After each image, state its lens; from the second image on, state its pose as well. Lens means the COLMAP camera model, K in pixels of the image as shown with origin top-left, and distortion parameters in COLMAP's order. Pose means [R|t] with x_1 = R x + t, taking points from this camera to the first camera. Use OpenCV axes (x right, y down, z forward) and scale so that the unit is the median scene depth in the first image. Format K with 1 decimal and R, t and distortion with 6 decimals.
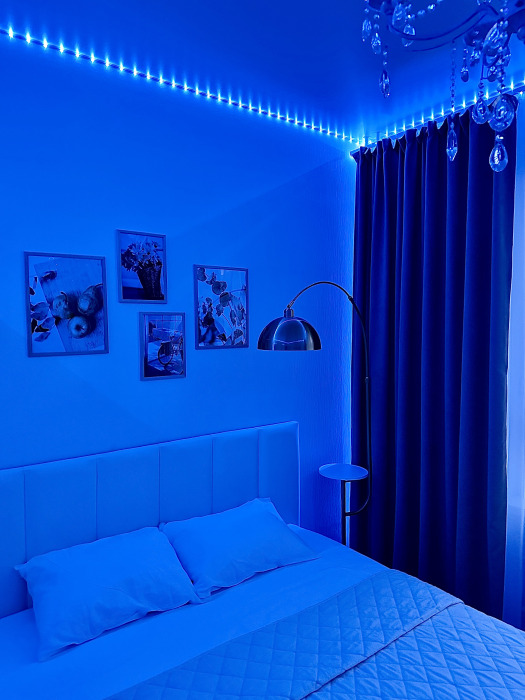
lens RADIAL K [[493.3, 0, 262.2], [0, 493.3, 353.6], [0, 0, 1]] dist [0.105995, -0.131724]
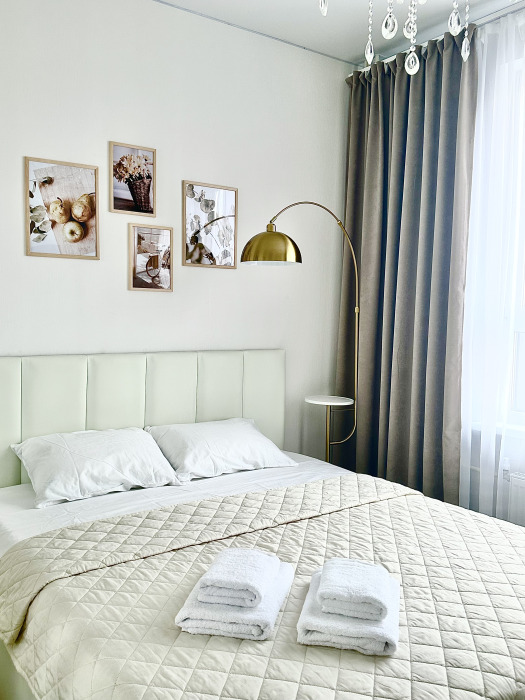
lens RADIAL K [[611.5, 0, 262.5], [0, 611.5, 350.0], [0, 0, 1]] dist [0.062291, -0.002503]
pose [[0.999367, 0.027169, -0.022973, 0.070253], [-0.026826, 0.999526, 0.015131, 0.157276], [0.023373, -0.014505, 0.999622, -0.291212]]
